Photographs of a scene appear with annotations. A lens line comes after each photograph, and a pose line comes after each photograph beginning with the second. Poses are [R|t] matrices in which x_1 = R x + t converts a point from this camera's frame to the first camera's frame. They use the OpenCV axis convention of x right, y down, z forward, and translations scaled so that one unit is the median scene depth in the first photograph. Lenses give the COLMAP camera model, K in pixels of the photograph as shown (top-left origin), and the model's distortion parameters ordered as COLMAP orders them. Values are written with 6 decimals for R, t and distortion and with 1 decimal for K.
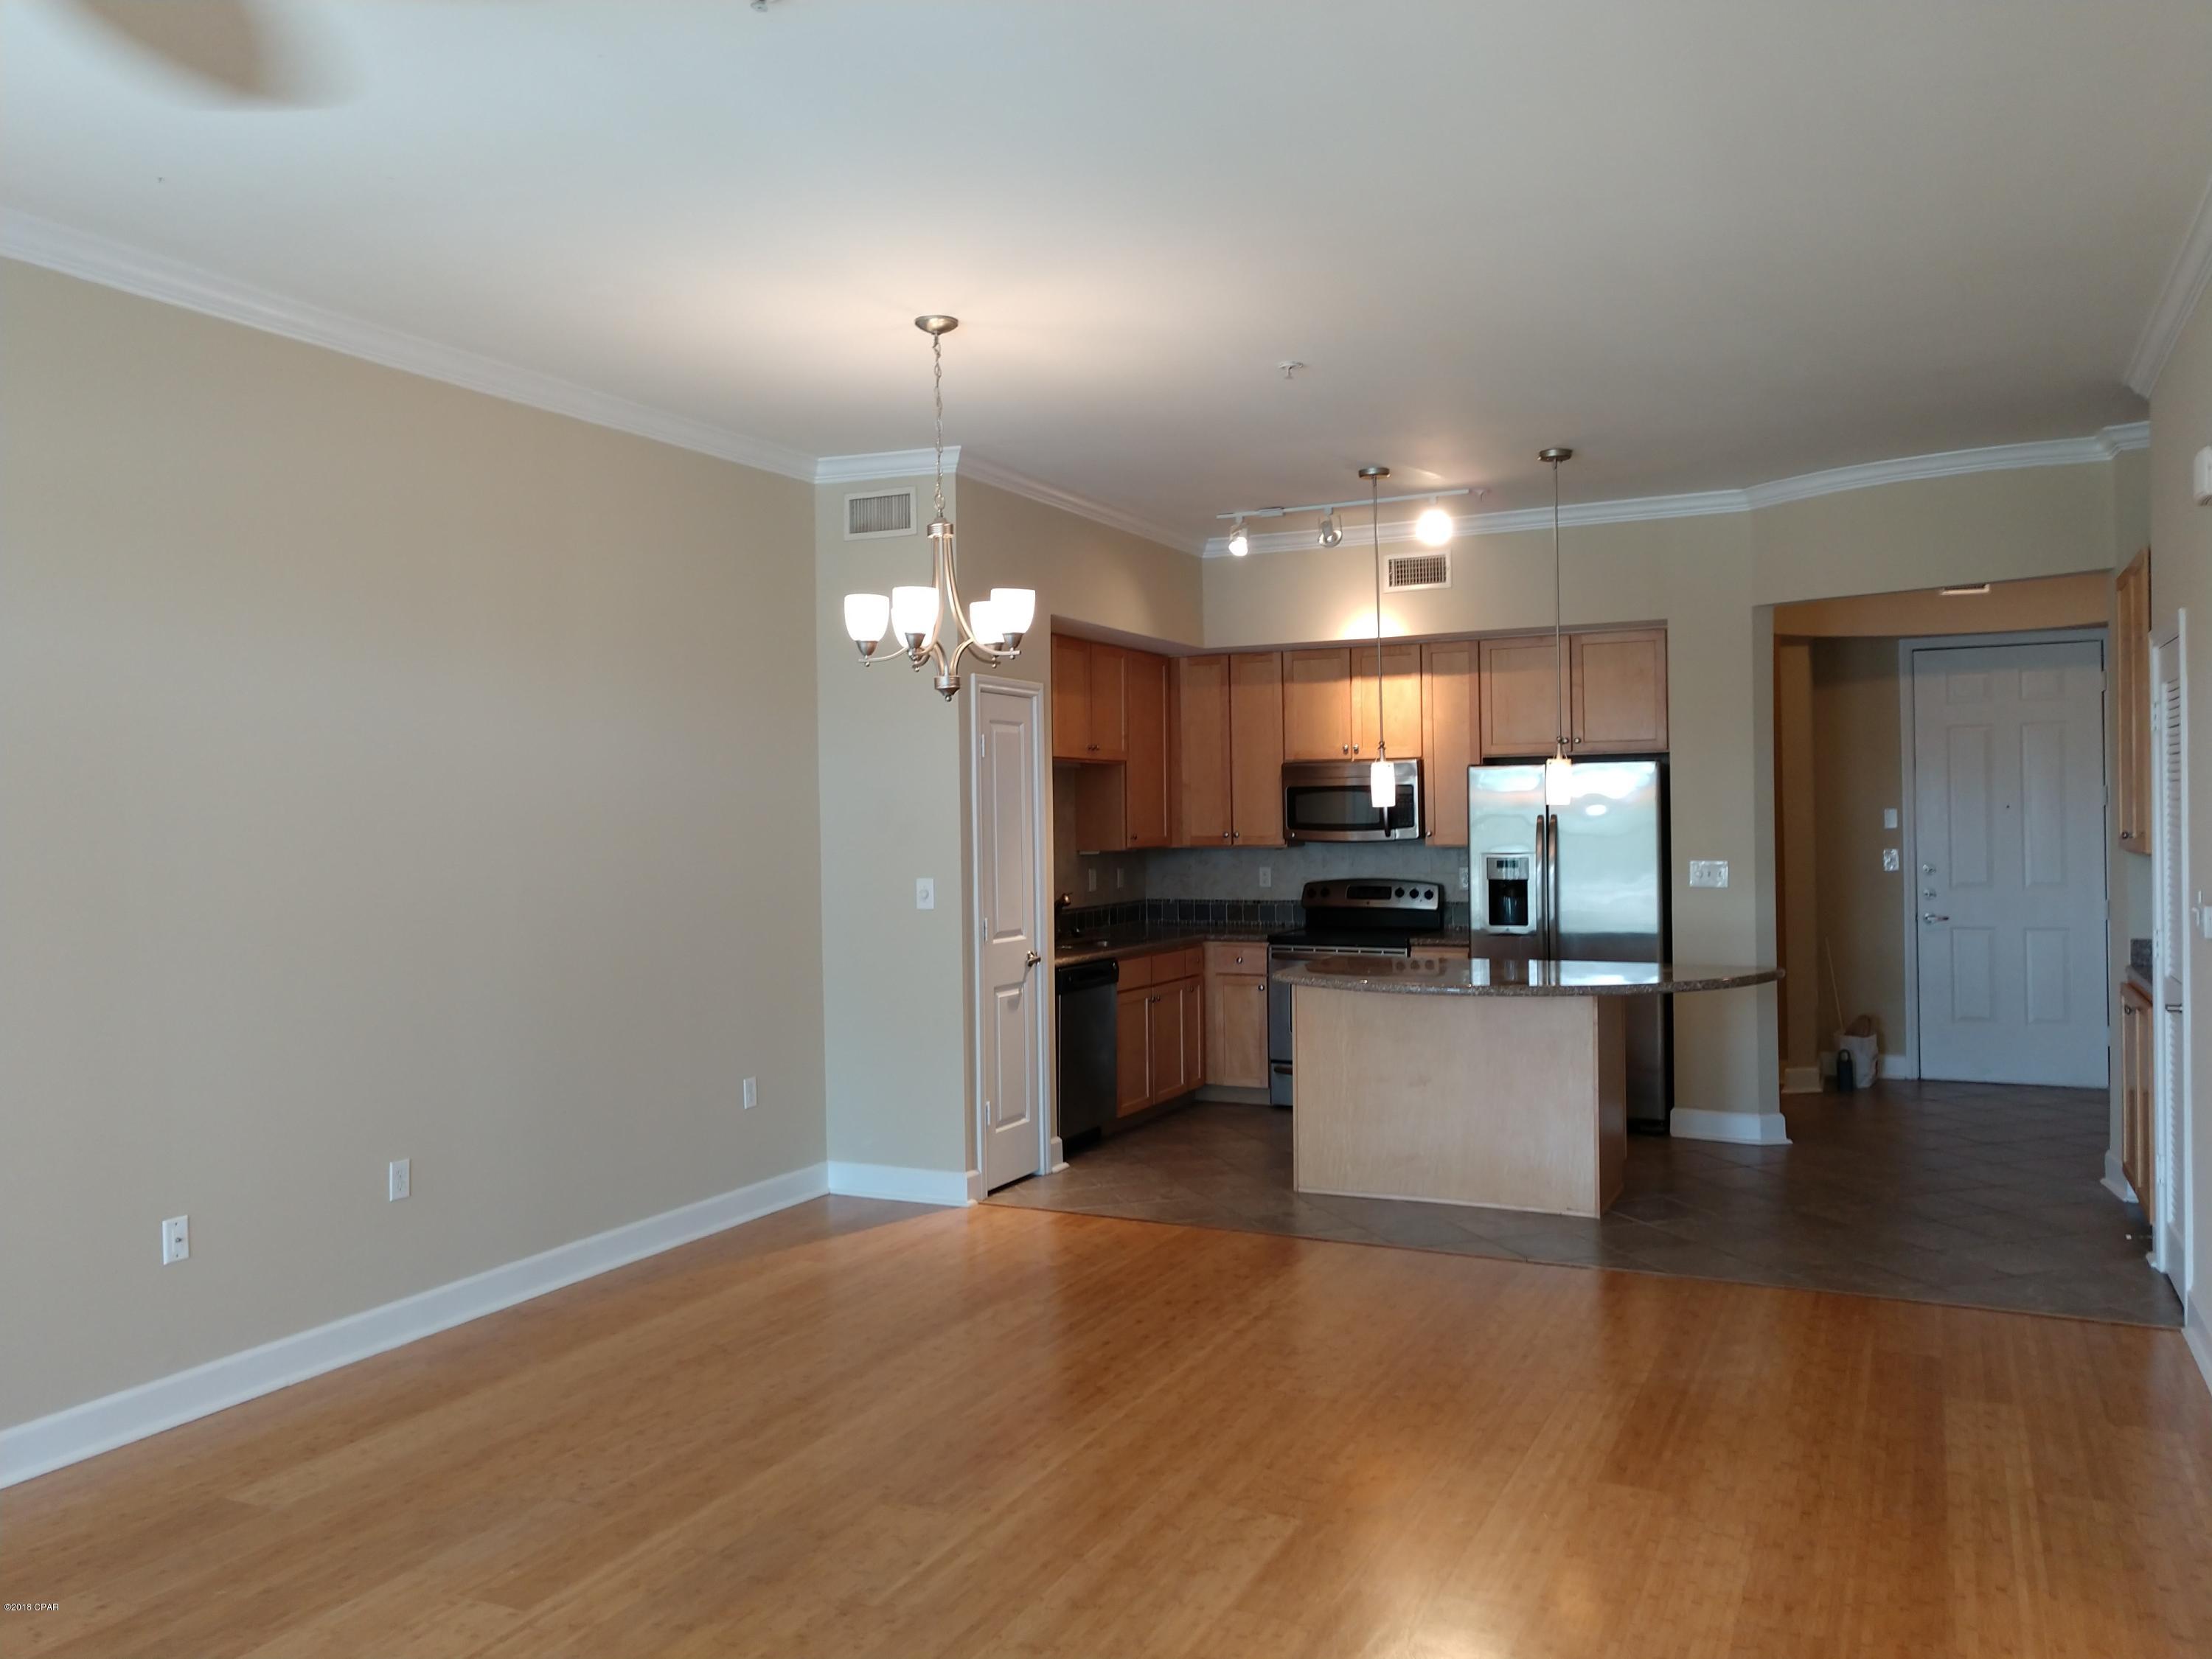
lens RADIAL K [[1686.1, 0, 1113.6], [0, 1686.1, 823.8], [0, 0, 1]] dist [0.013528, 0.006138]
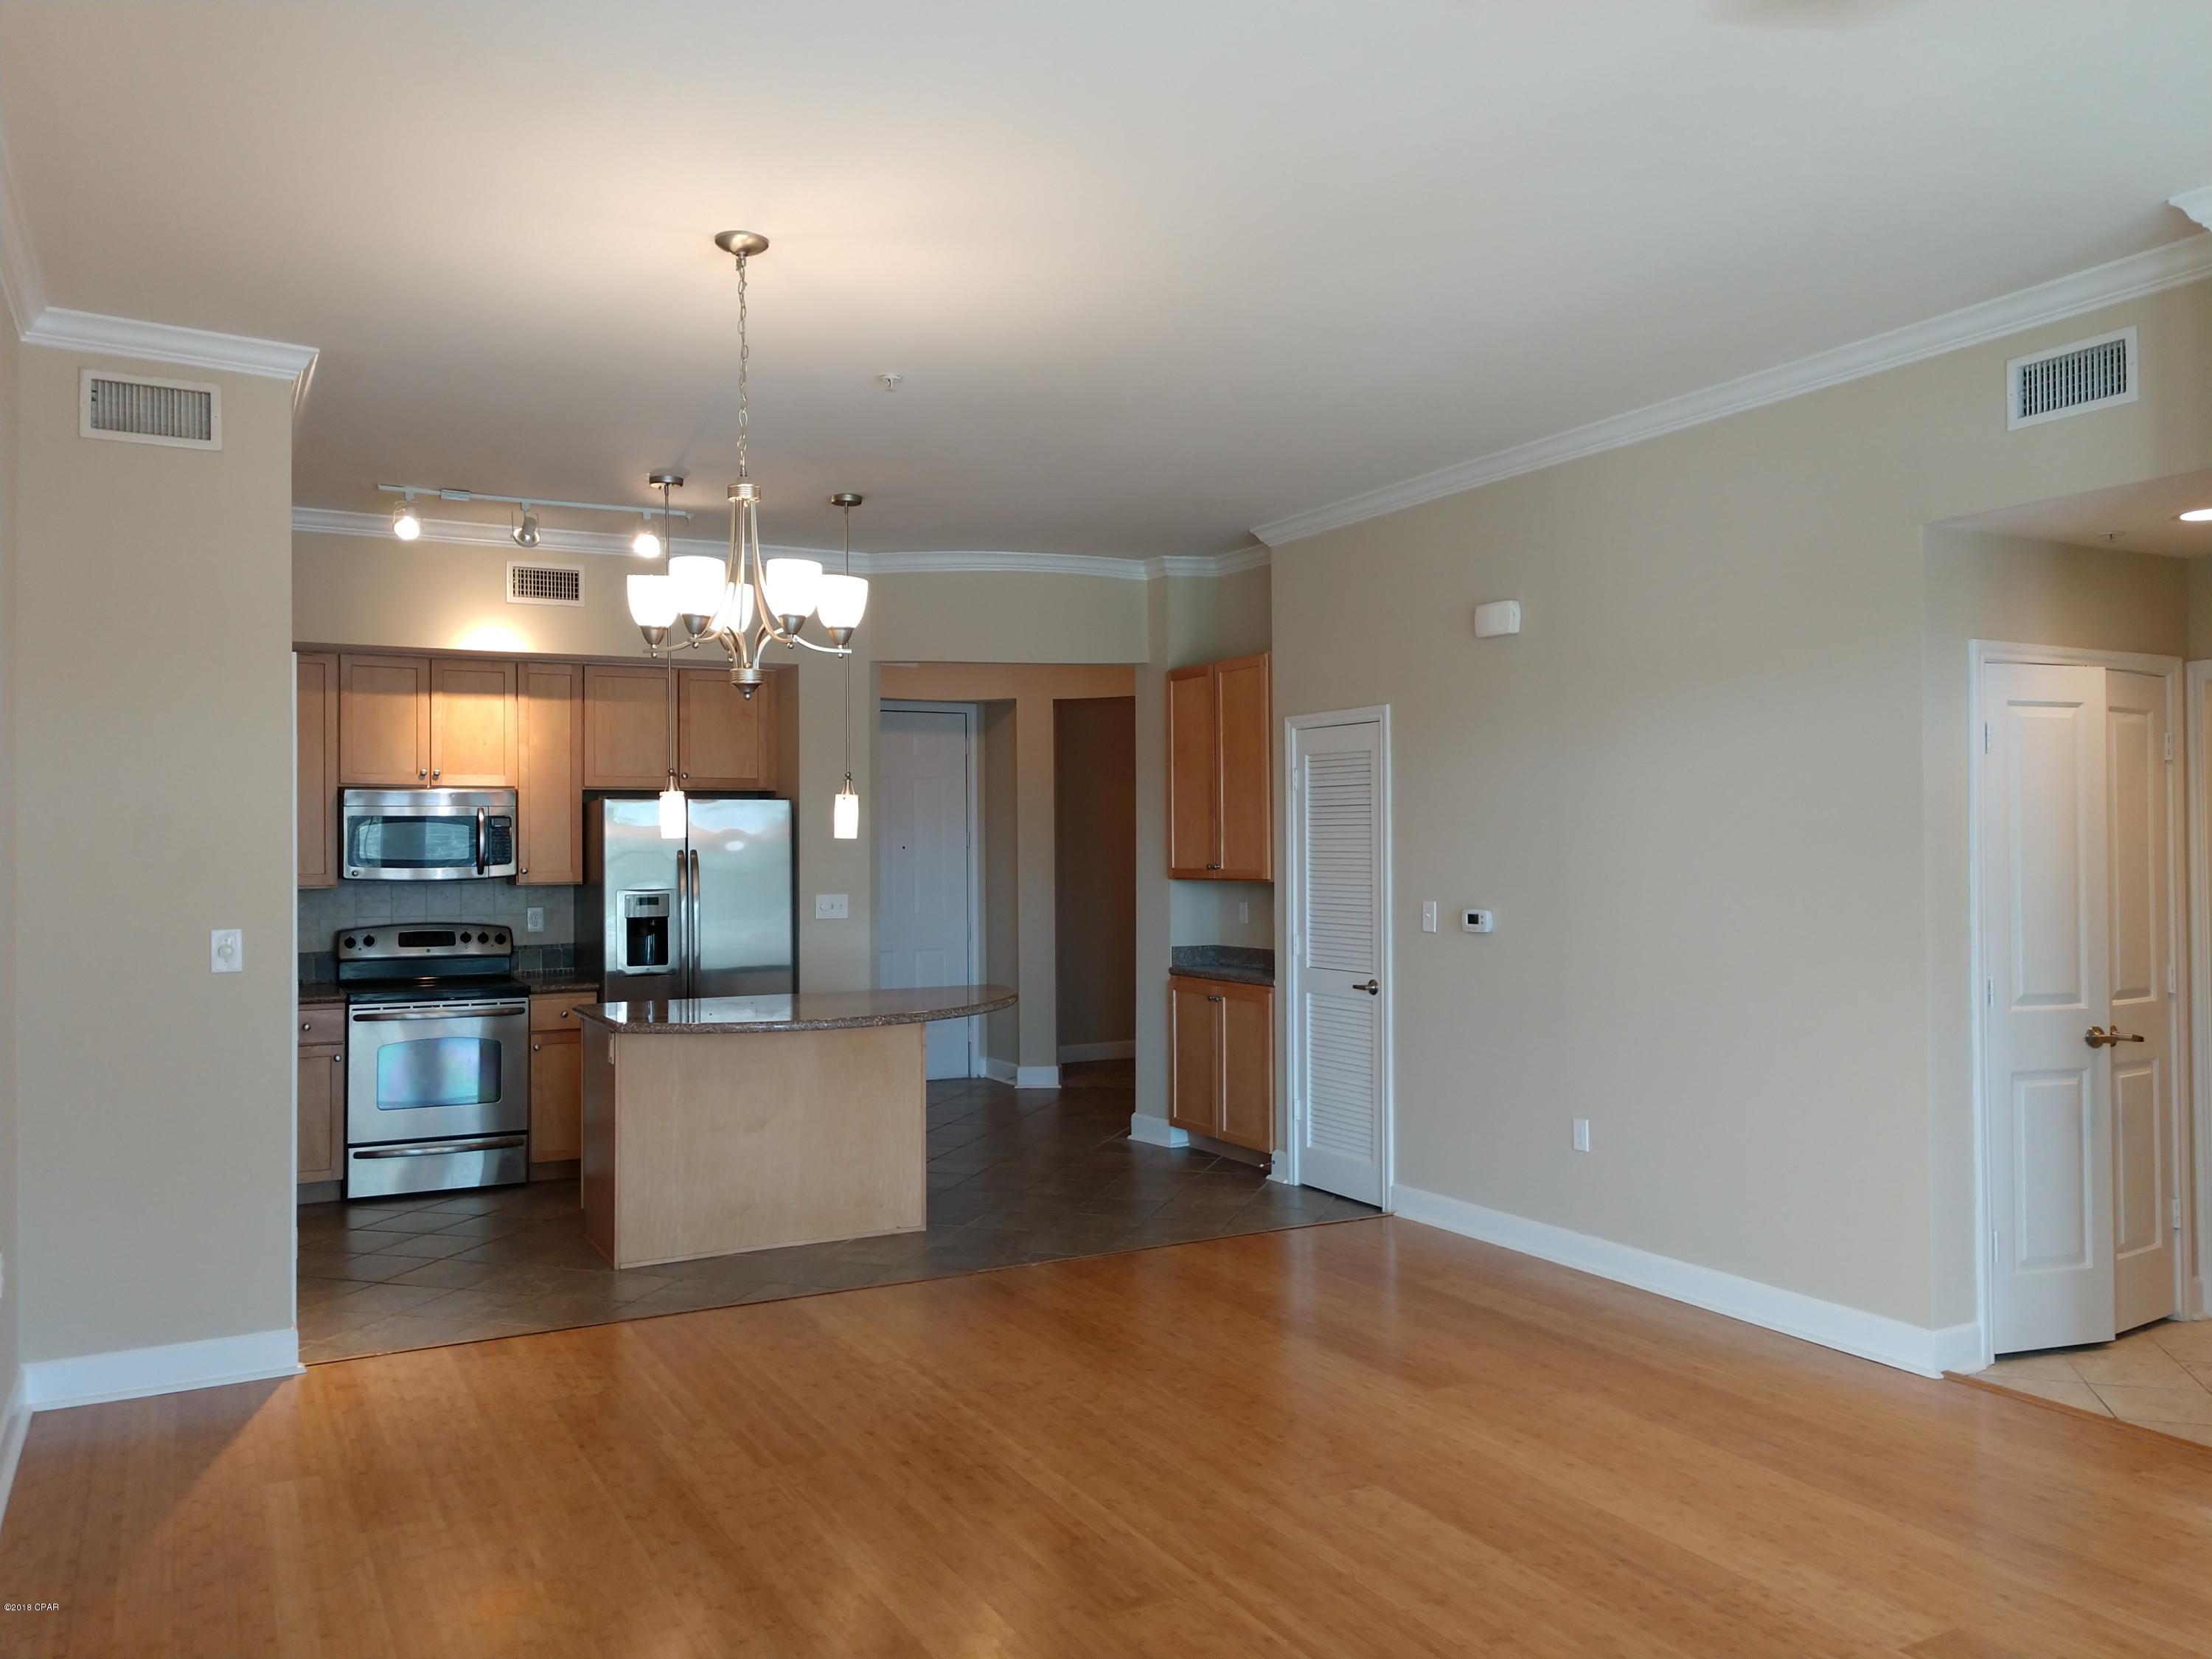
lens RADIAL K [[1686.1, 0, 1114.3], [0, 1686.1, 831.1], [0, 0, 1]] dist [0.013528, 0.006138]
pose [[0.581350, 0.016812, 0.813480, -0.402986], [0.002915, 0.999737, -0.022744, 0.006752], [-0.813648, 0.015593, 0.581148, 0.227764]]
